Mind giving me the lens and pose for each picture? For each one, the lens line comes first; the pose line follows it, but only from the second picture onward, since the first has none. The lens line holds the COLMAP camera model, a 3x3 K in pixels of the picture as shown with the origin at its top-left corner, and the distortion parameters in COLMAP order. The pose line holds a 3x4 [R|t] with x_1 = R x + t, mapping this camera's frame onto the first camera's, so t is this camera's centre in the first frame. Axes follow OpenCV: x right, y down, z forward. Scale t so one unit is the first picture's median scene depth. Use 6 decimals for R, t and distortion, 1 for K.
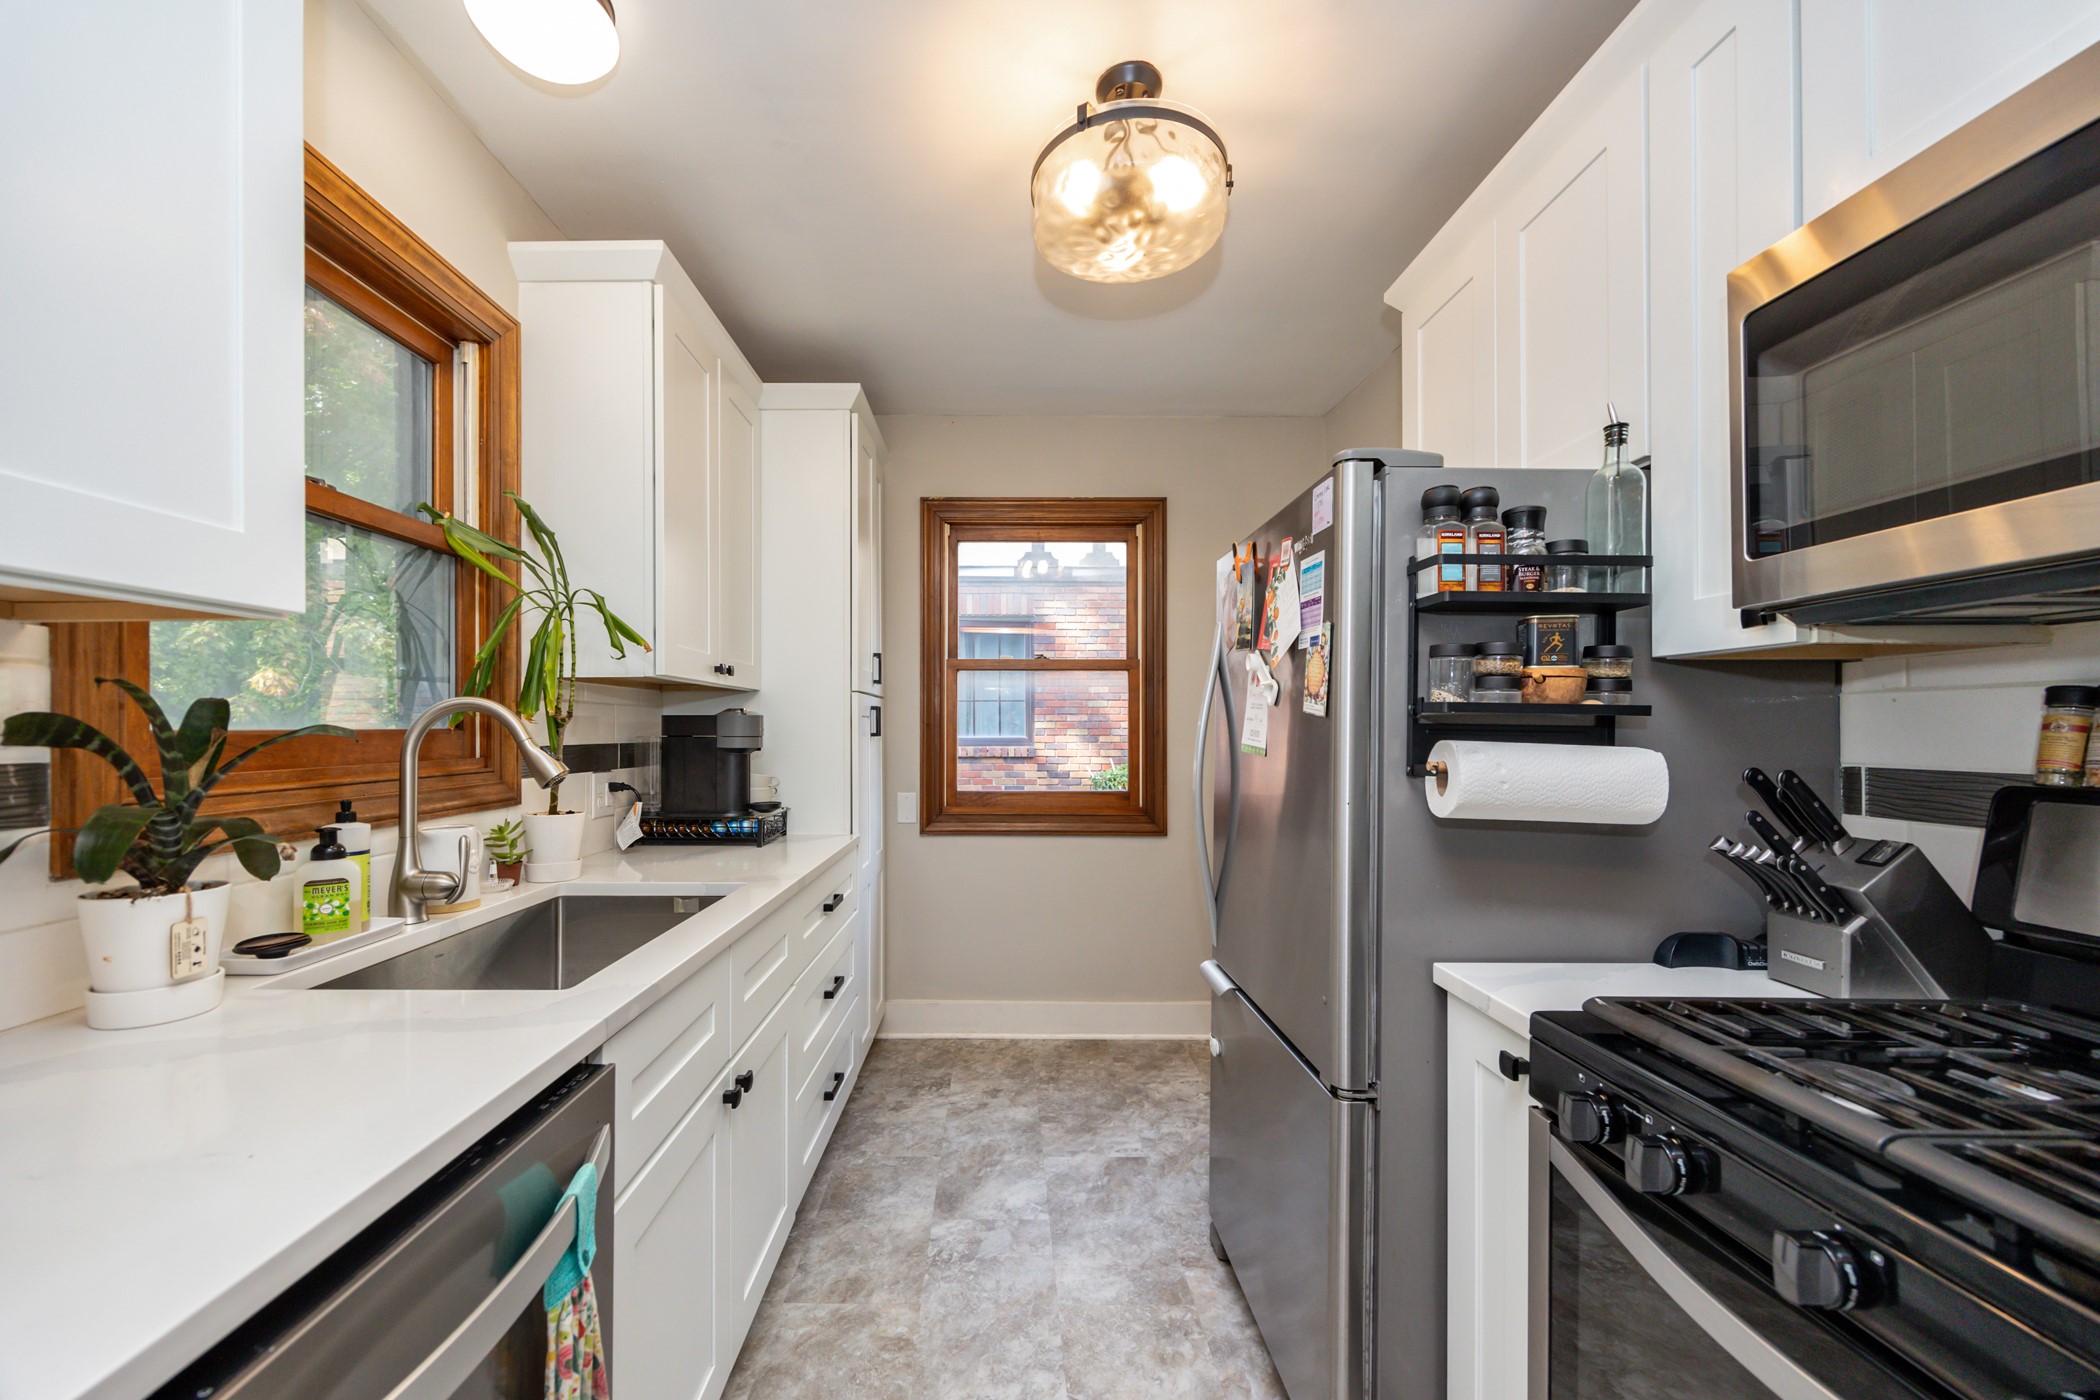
lens RADIAL K [[815.2, 0, 1017.2], [0, 815.2, 729.3], [0, 0, 1]] dist [-0.003514, -0.000050]
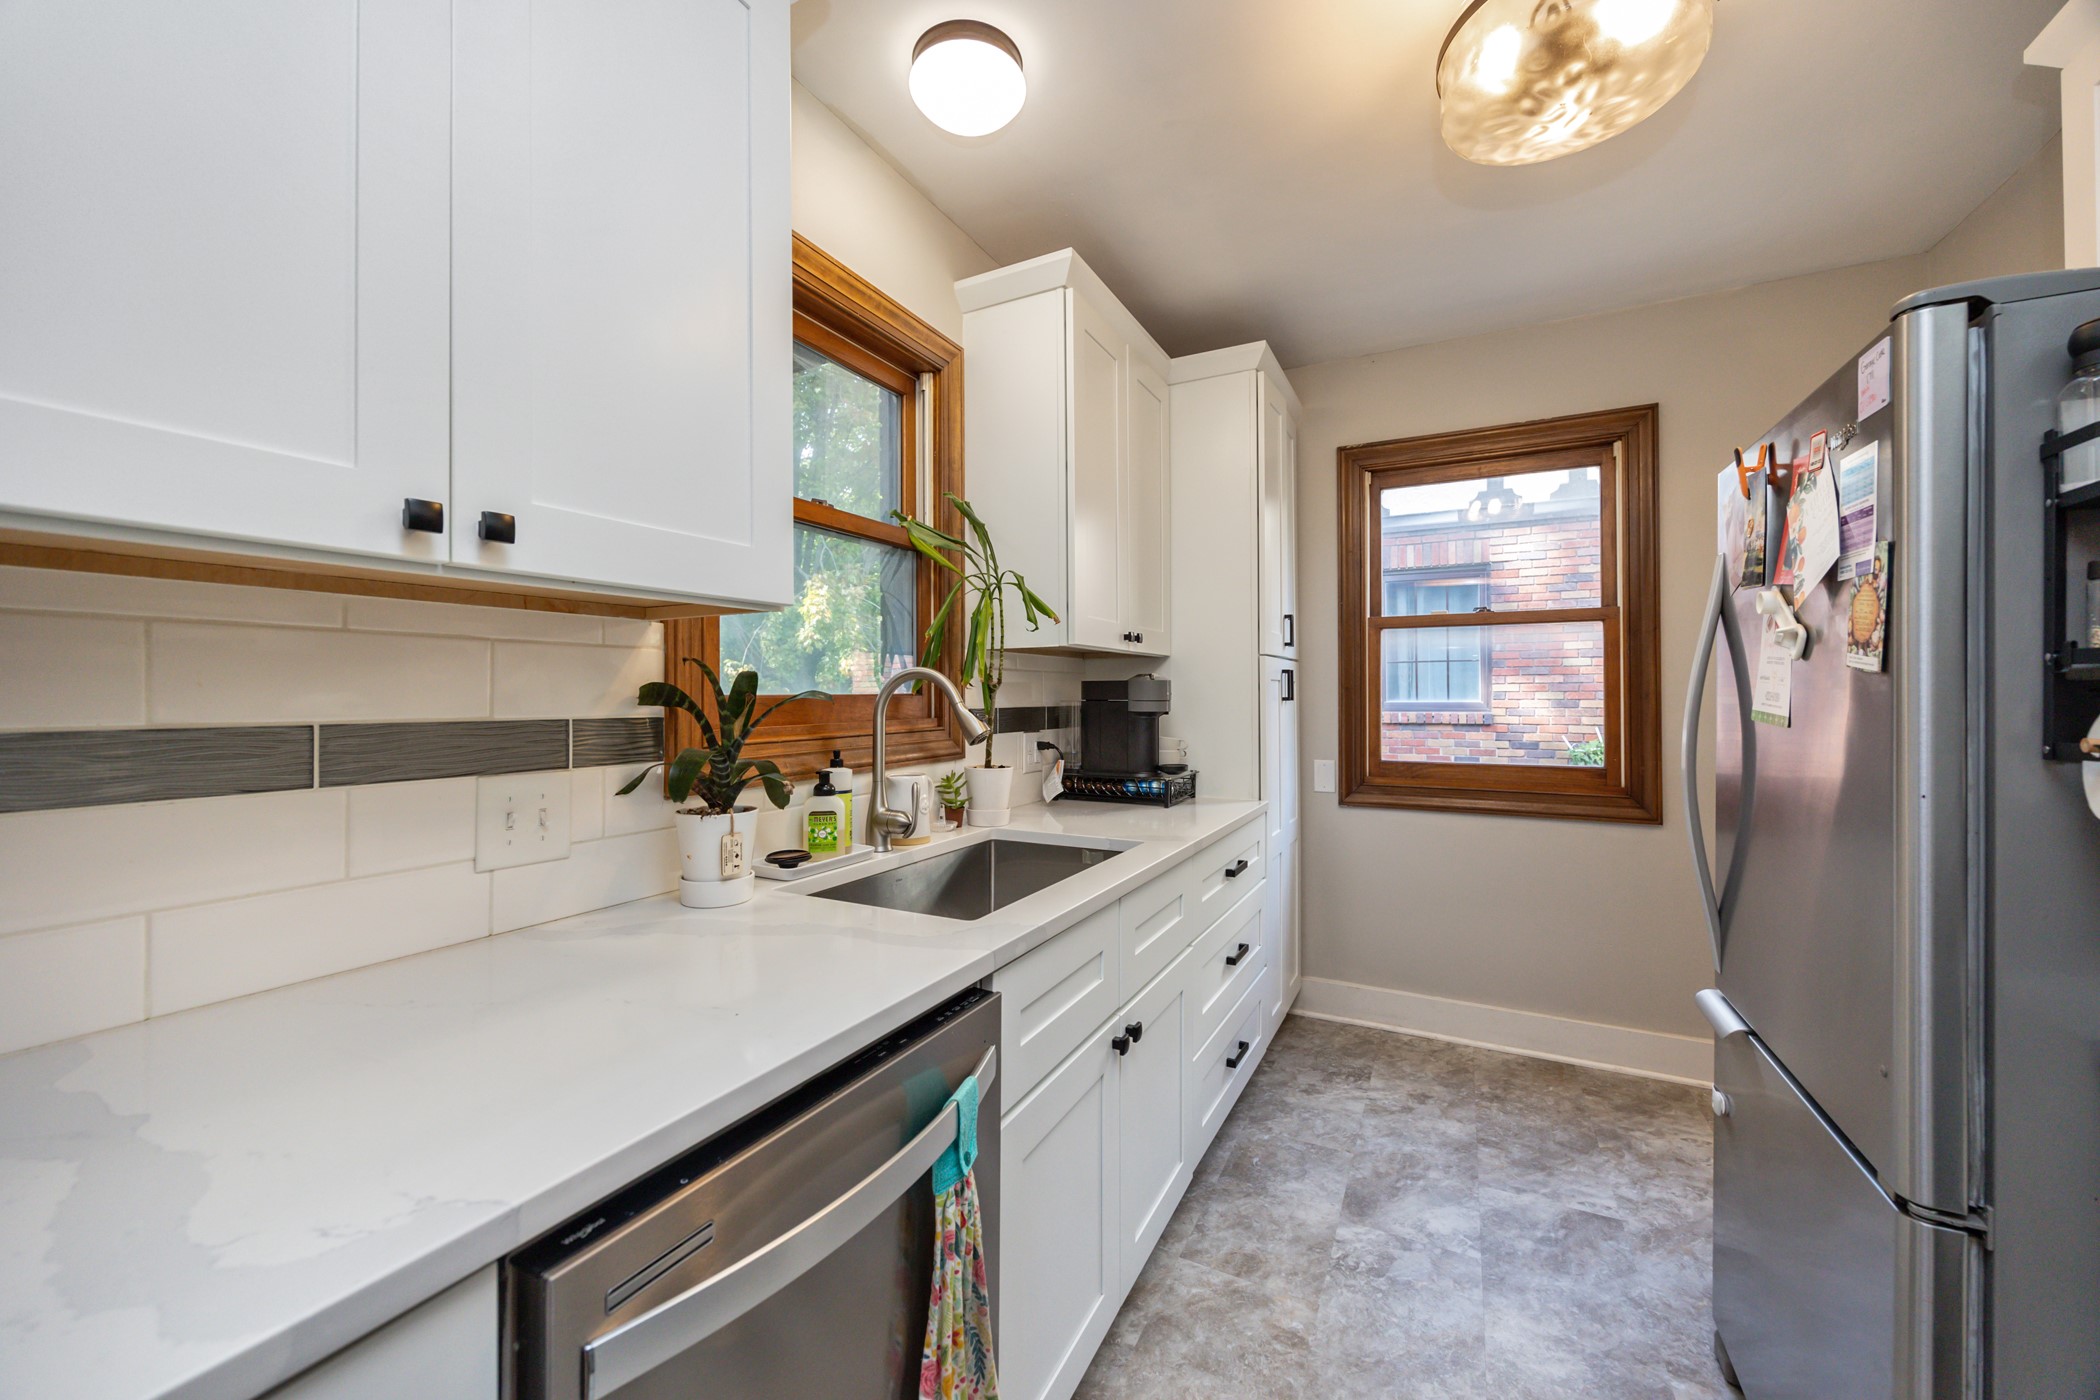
lens RADIAL K [[815.2, 0, 1048.8], [0, 815.2, 688.3], [0, 0, 1]] dist [-0.003514, -0.000050]
pose [[0.882423, -0.006451, -0.470412, 0.053713], [0.003185, 0.999965, -0.007737, 0.001173], [0.470446, 0.005329, 0.882413, 0.022642]]
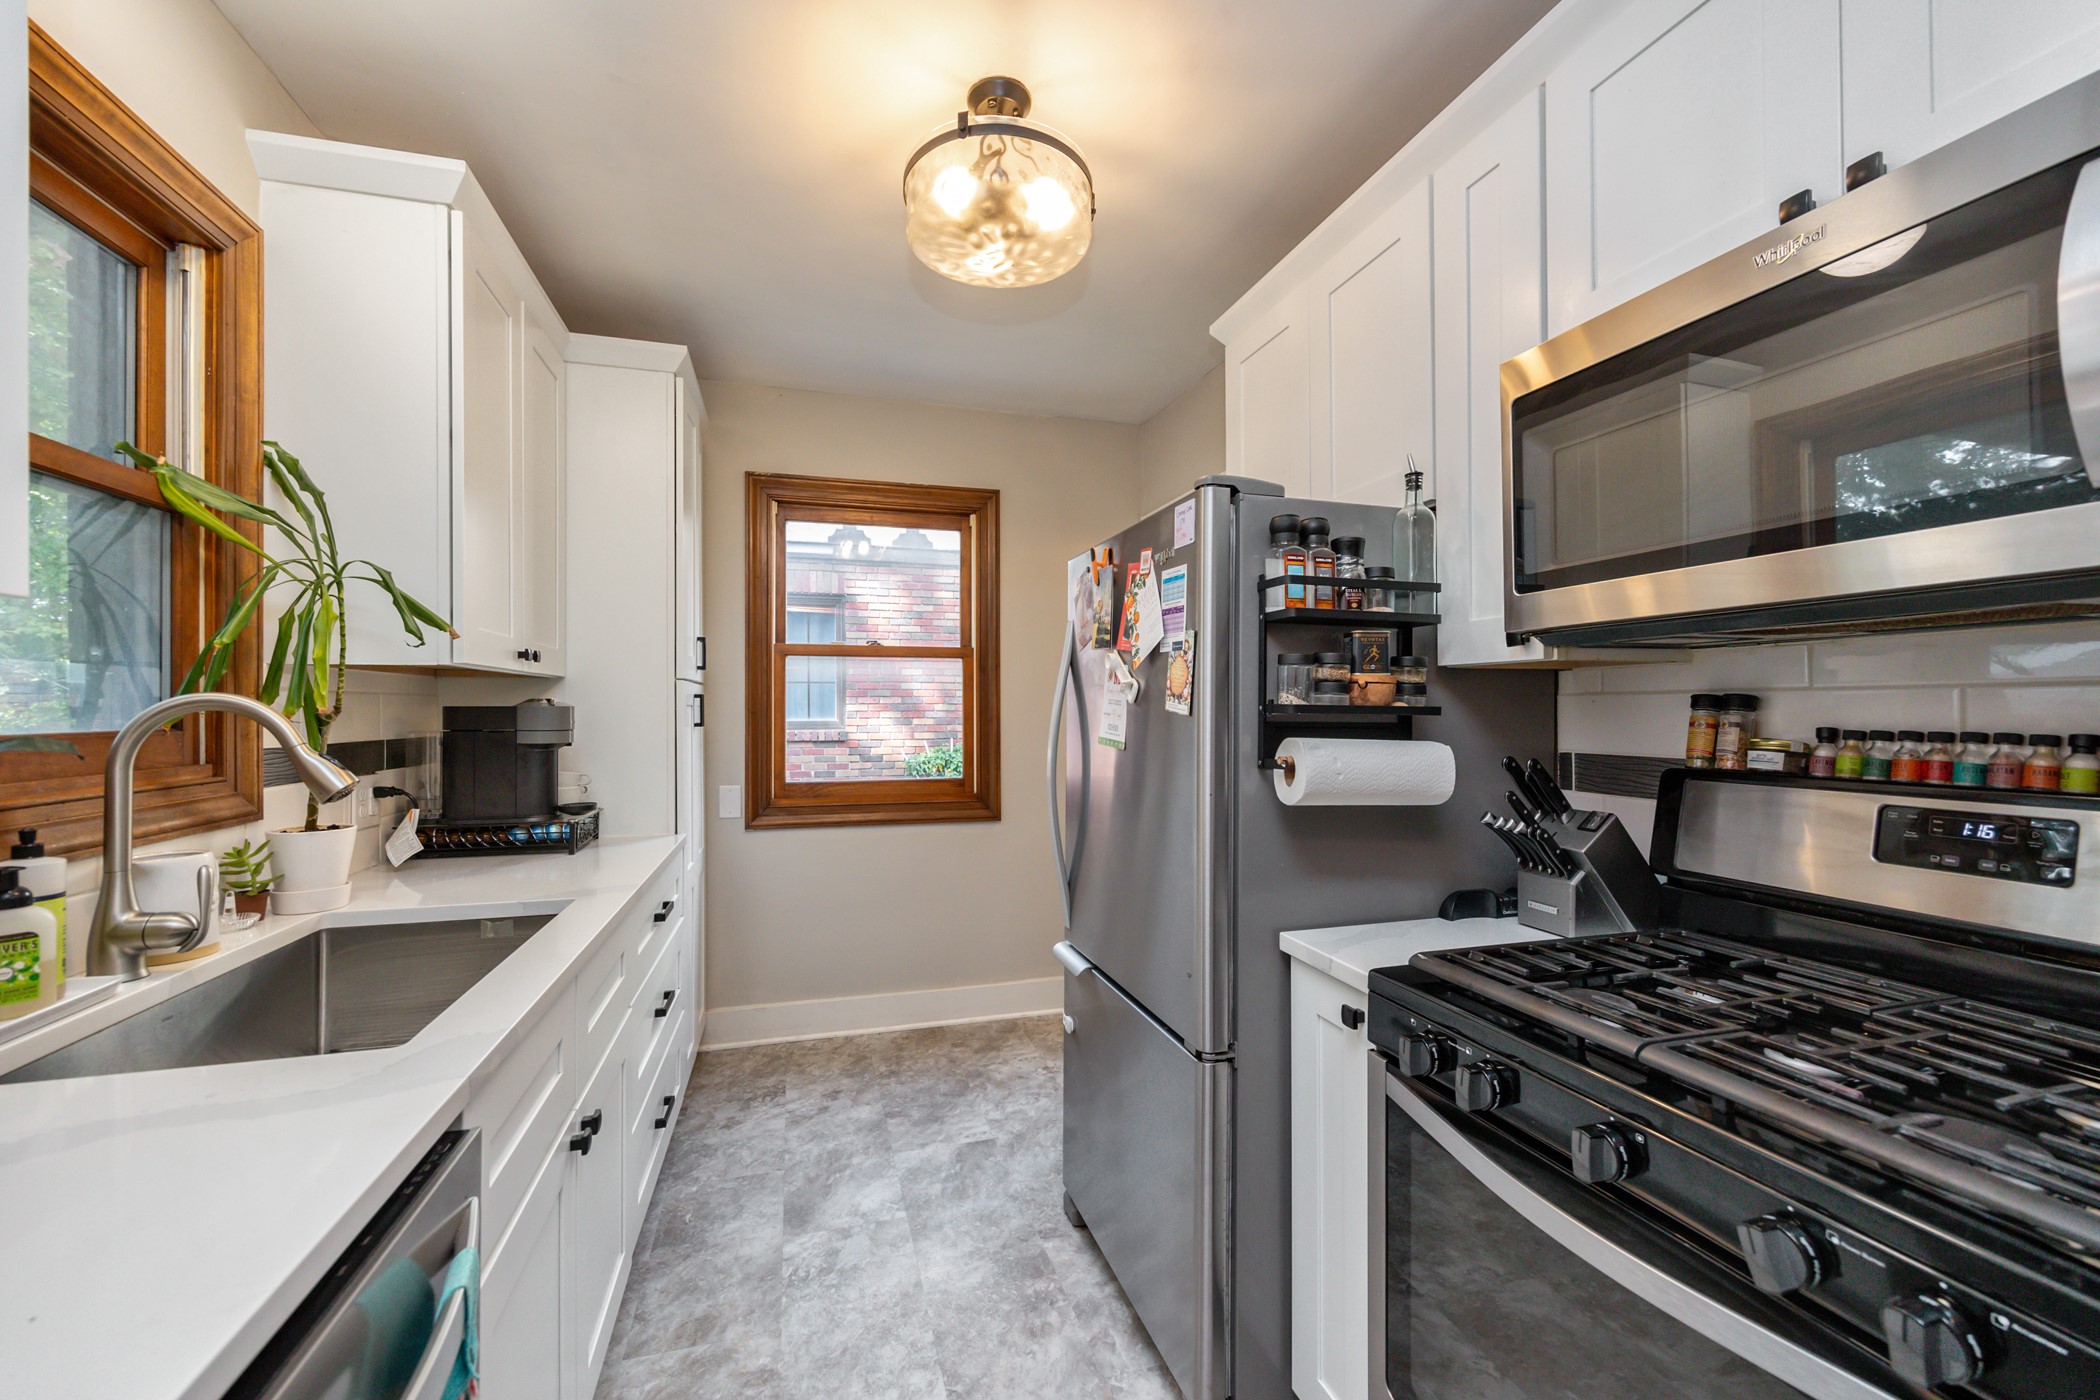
lens RADIAL K [[815.2, 0, 1048.3], [0, 815.2, 704.7], [0, 0, 1]] dist [-0.003514, -0.000050]
pose [[0.959693, -0.000119, 0.281049, -0.089526], [0.001422, 0.999989, -0.004431, -0.019465], [-0.281046, 0.004652, 0.959683, -0.002921]]
